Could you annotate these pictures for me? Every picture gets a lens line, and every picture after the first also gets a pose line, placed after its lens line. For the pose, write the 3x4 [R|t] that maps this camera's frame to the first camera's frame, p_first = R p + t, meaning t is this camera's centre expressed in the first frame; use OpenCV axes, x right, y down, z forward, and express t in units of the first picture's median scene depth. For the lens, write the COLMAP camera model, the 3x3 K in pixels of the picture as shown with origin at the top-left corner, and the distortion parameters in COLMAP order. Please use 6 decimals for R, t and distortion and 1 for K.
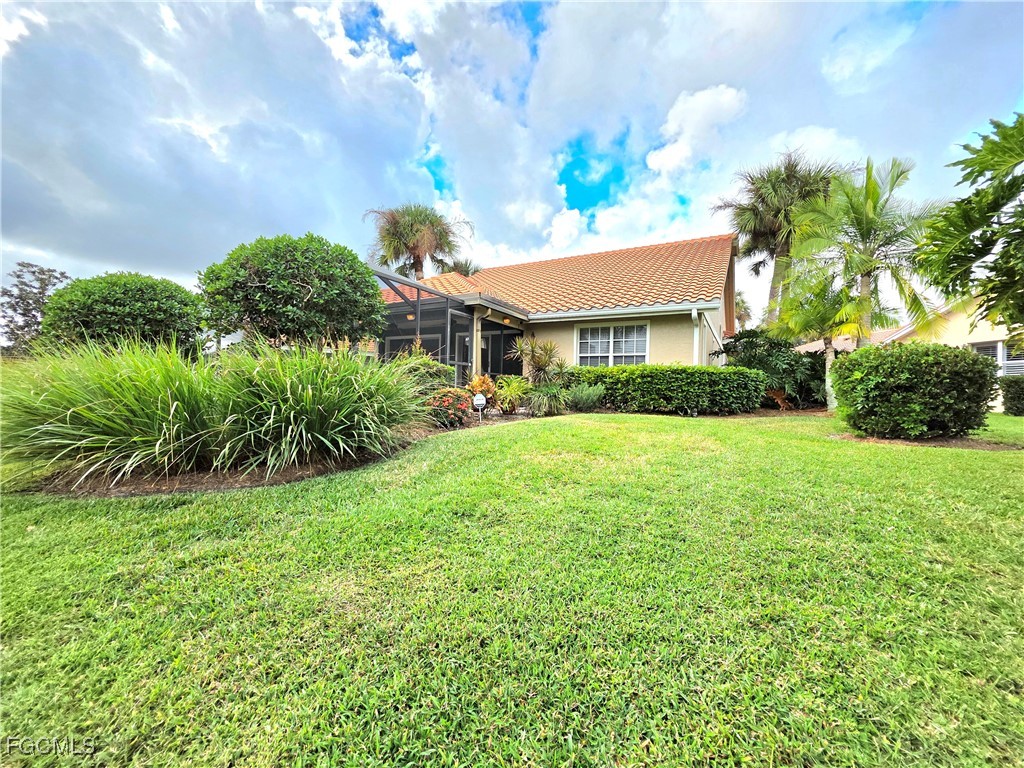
lens RADIAL K [[415.7, 0, 512.0], [0, 415.7, 384.0], [0, 0, 1]] dist [-0.001613, 0.000115]
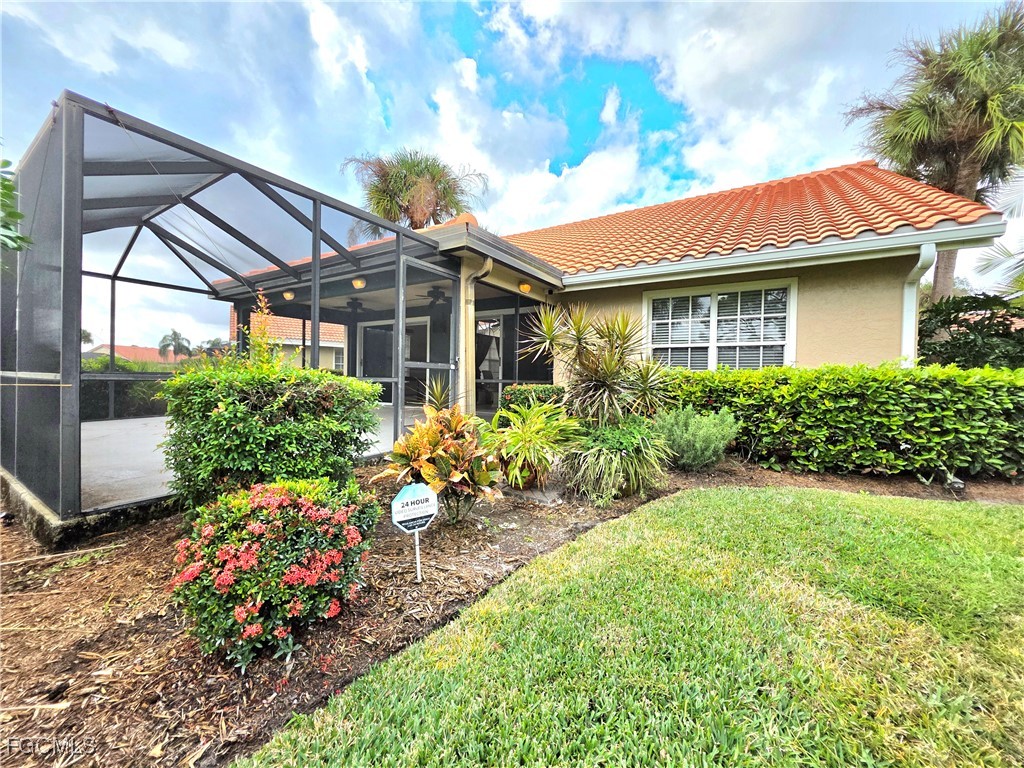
lens RADIAL K [[415.7, 0, 512.0], [0, 415.7, 384.0], [0, 0, 1]] dist [-0.001613, 0.000115]
pose [[0.997662, -0.005588, -0.068119, 0.008398], [0.007306, 0.999661, 0.024999, -0.037179], [0.067956, -0.025438, 0.997364, 0.474489]]
